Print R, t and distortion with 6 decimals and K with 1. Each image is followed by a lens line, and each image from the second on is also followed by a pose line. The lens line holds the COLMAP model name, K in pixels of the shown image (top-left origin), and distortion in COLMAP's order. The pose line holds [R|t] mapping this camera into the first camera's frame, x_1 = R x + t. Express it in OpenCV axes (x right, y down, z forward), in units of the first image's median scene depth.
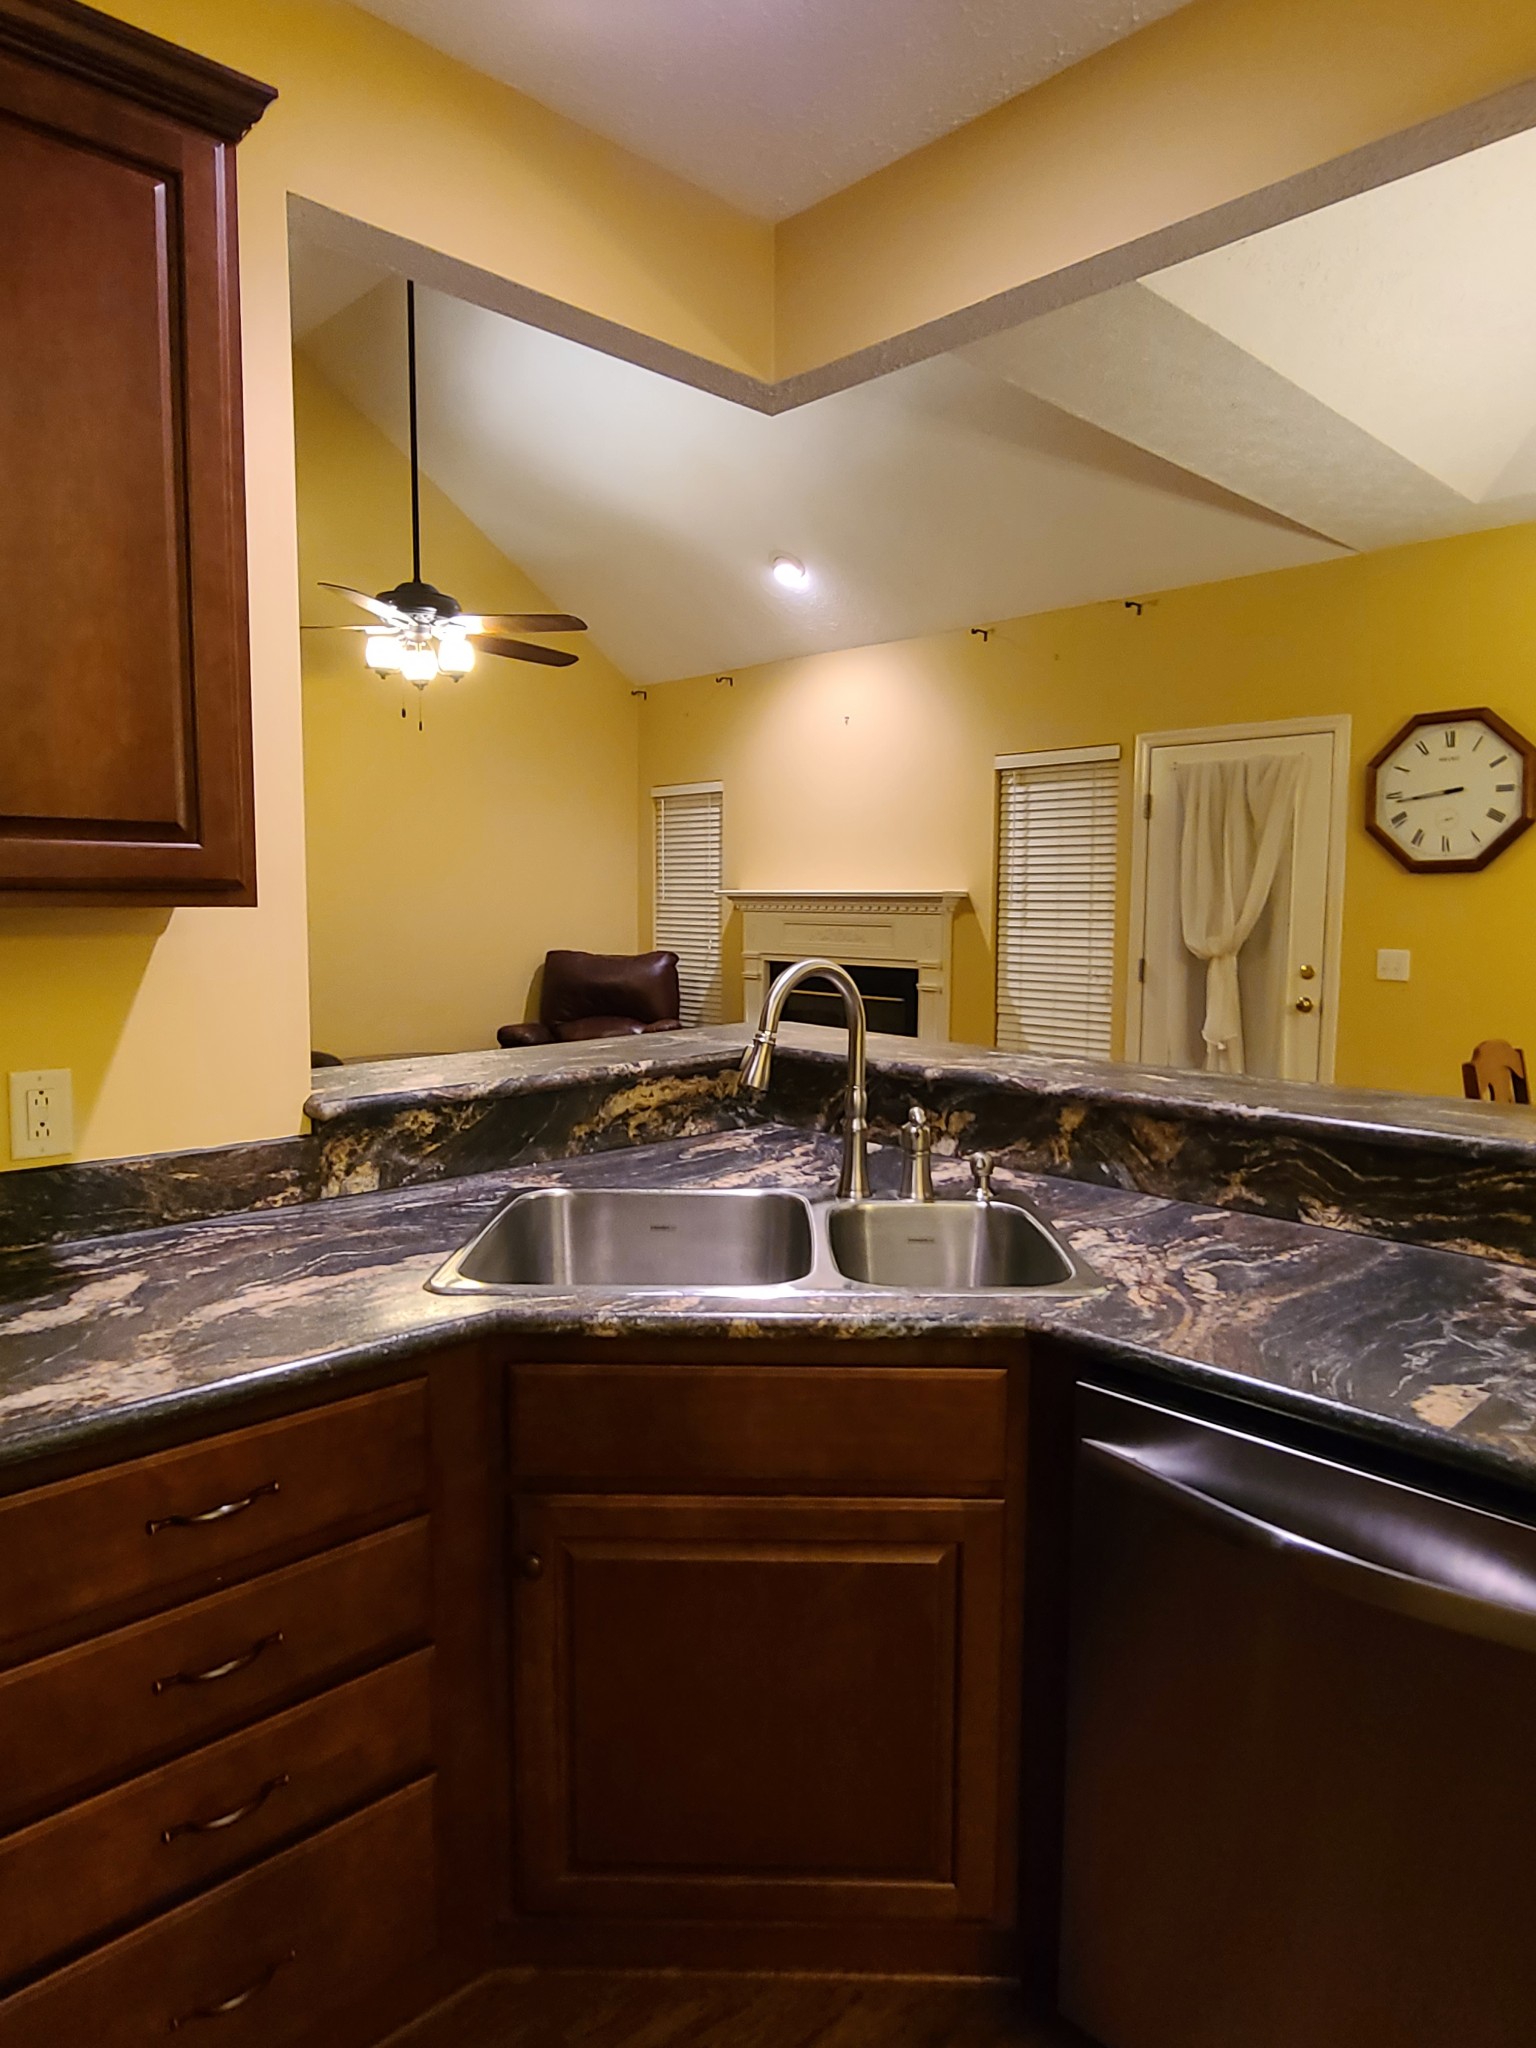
lens RADIAL K [[1256.3, 0, 774.7], [0, 1256.3, 1008.4], [0, 0, 1]] dist [-0.004779, -0.002243]
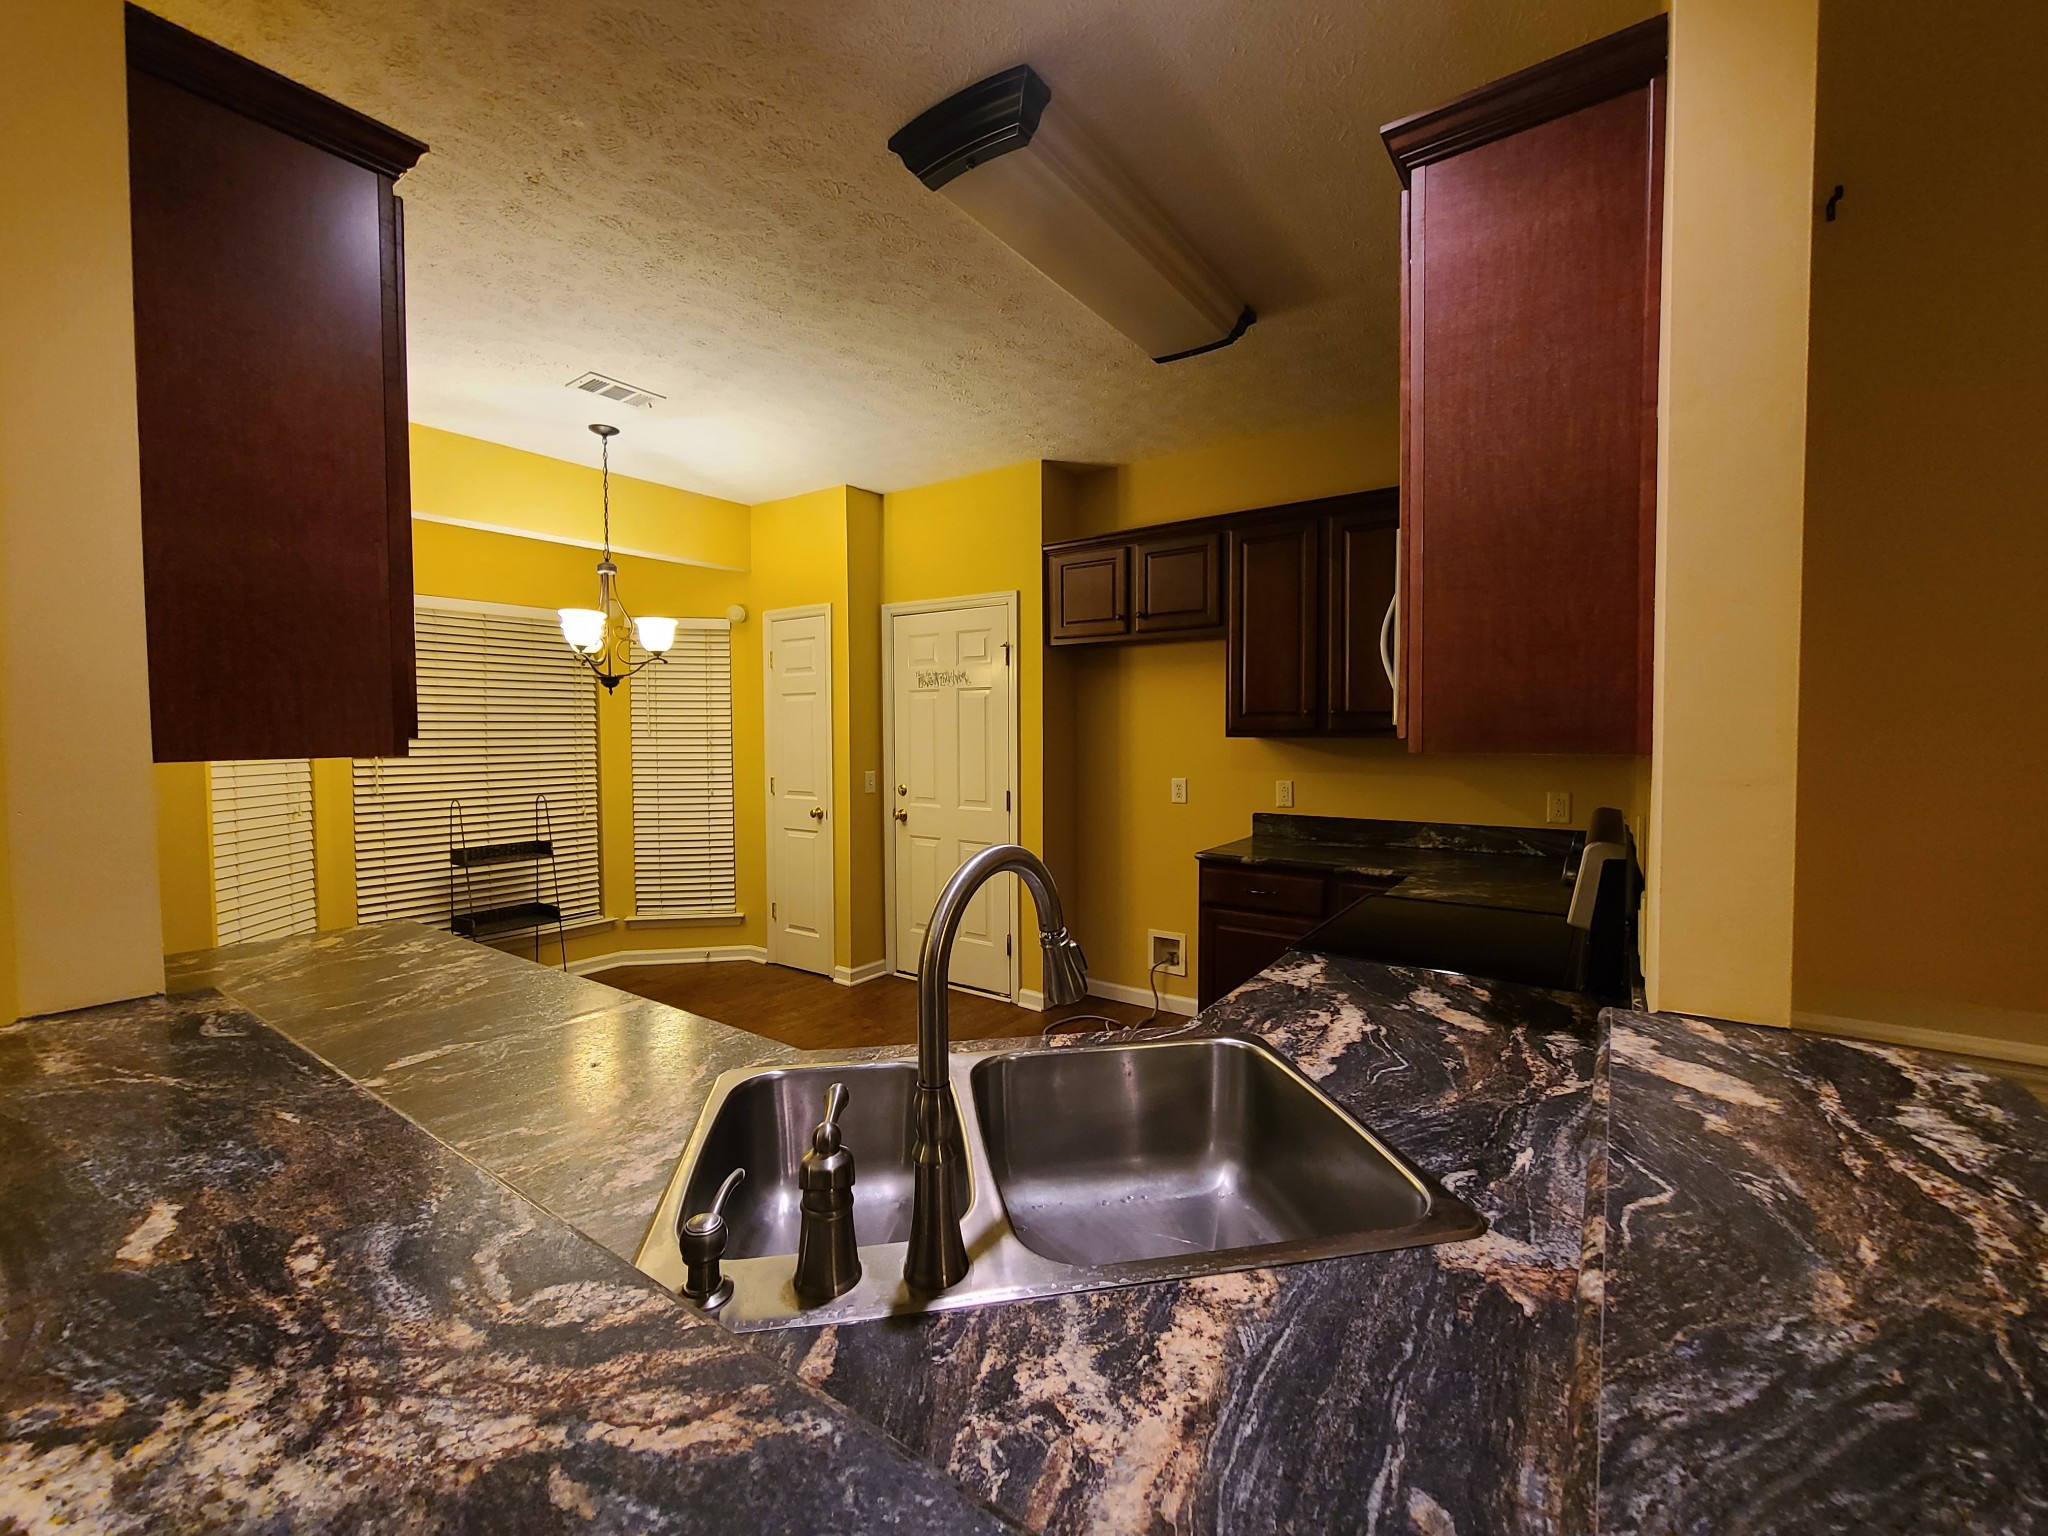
lens RADIAL K [[841.9, 0, 1030.7], [0, 841.9, 760.4], [0, 0, 1]] dist [-0.007545, 0.002847]
pose [[-0.983457, 0.004937, -0.181075, 0.092908], [-0.018368, 0.991758, 0.126800, -0.139682], [0.180209, 0.128028, -0.975261, 1.419861]]
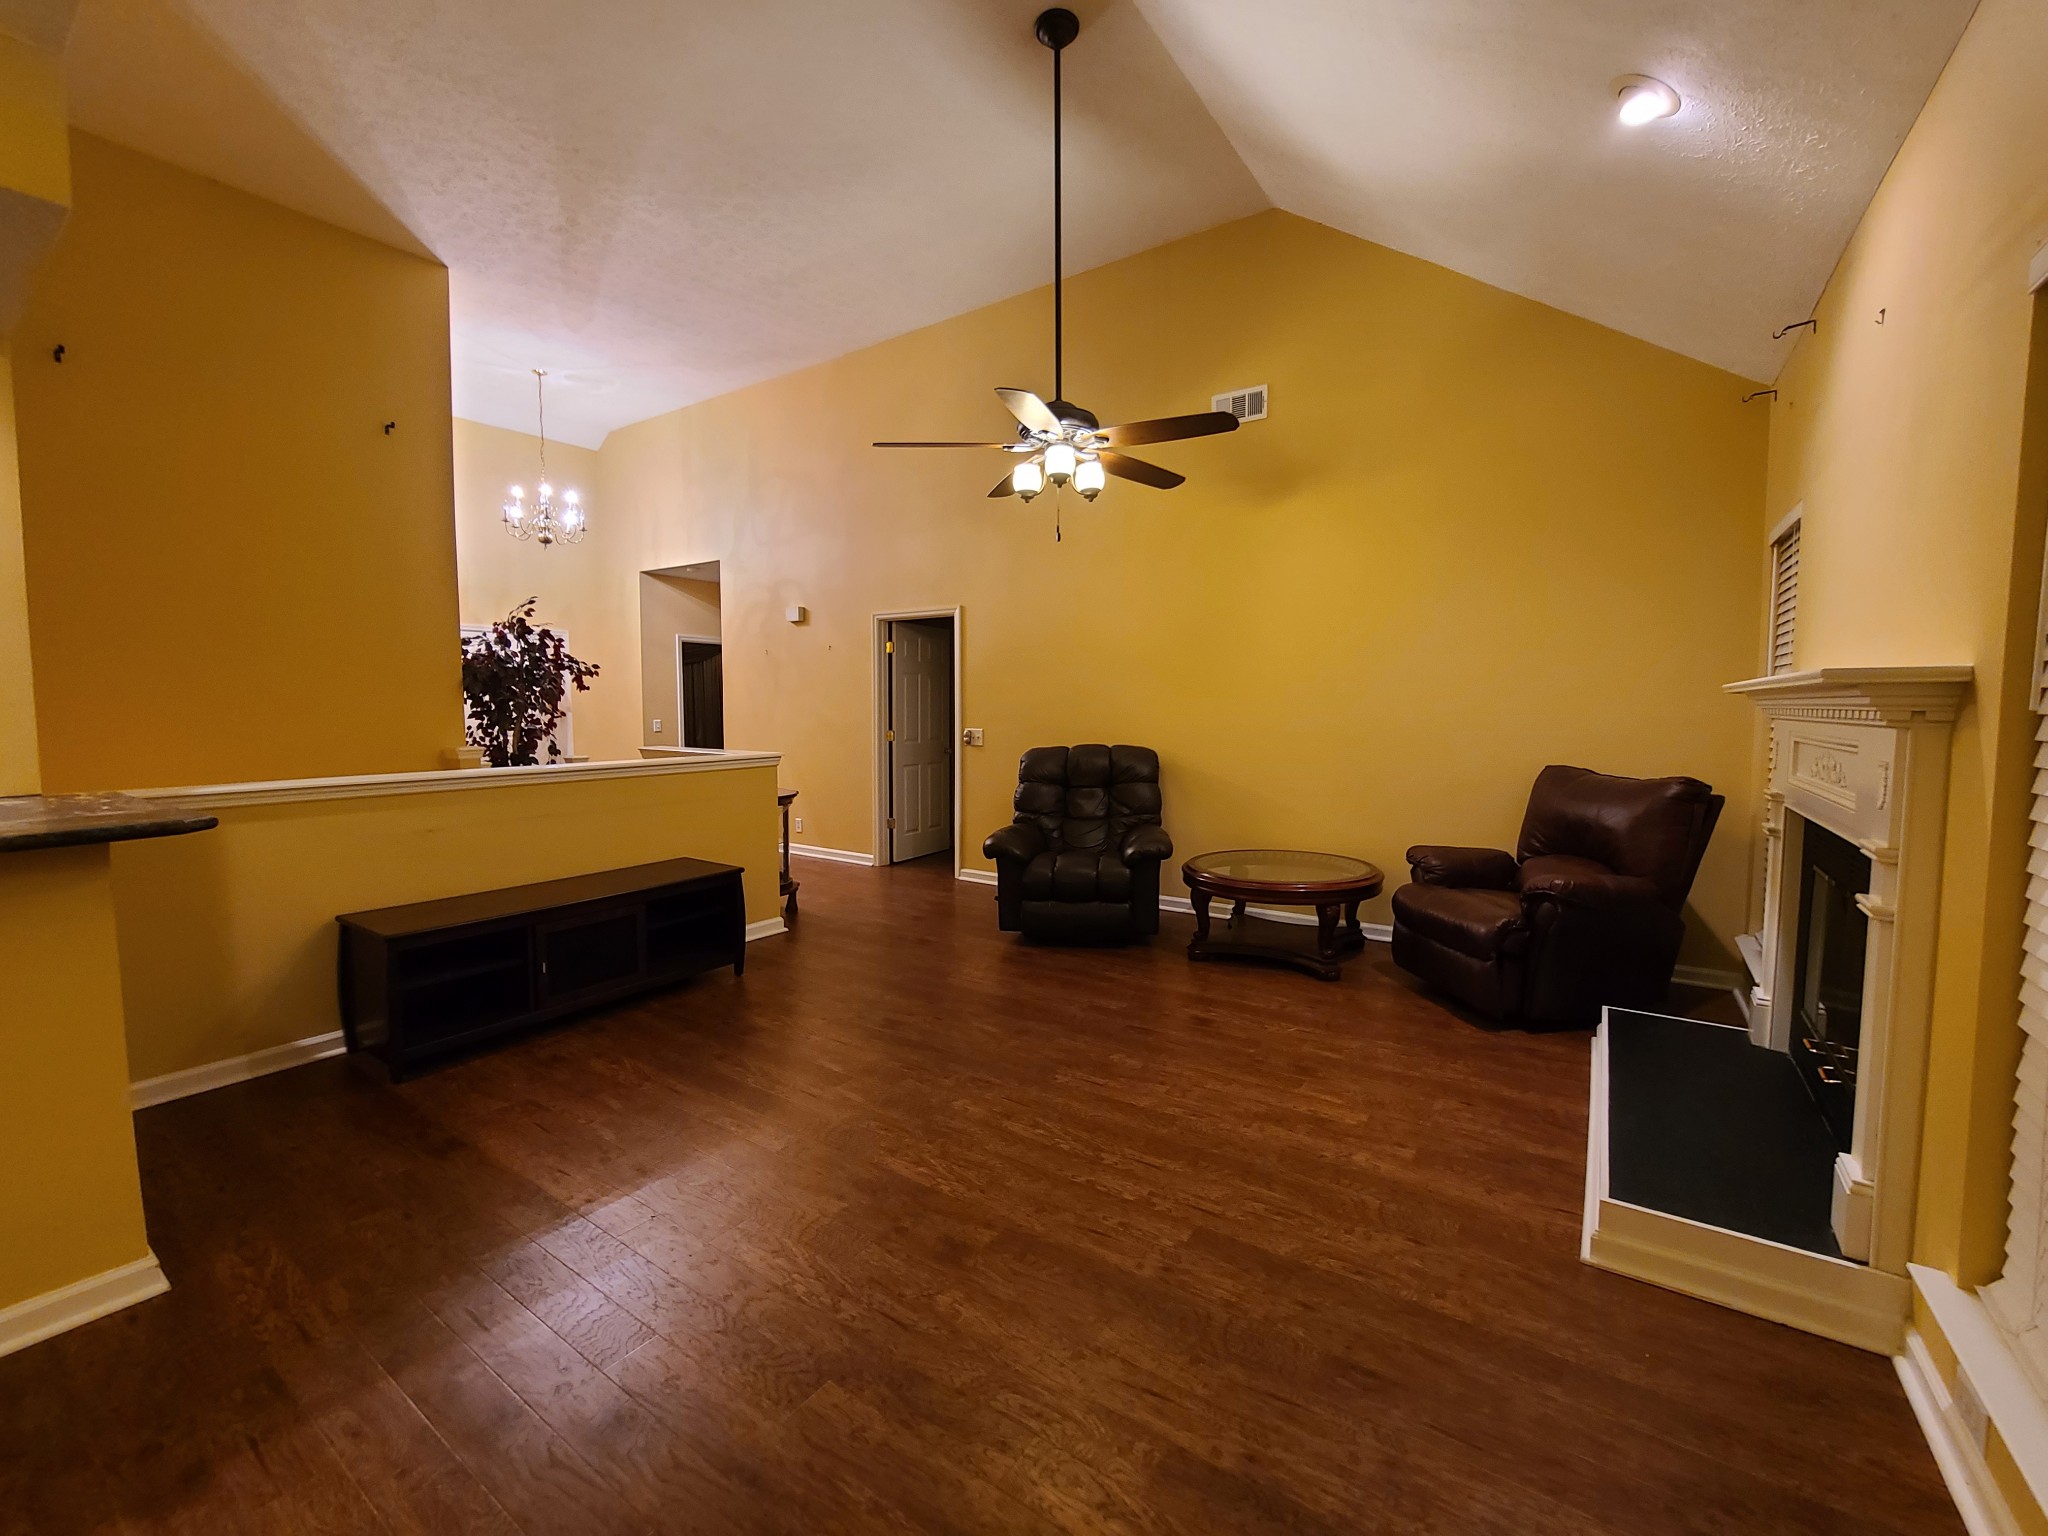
lens RADIAL K [[841.9, 0, 1035.8], [0, 841.9, 771.9], [0, 0, 1]] dist [-0.007545, 0.002847]
pose [[0.201065, 0.079665, -0.976333, 1.137992], [-0.085320, 0.994324, 0.063562, -0.181634], [0.975855, 0.070521, 0.206721, 2.307159]]
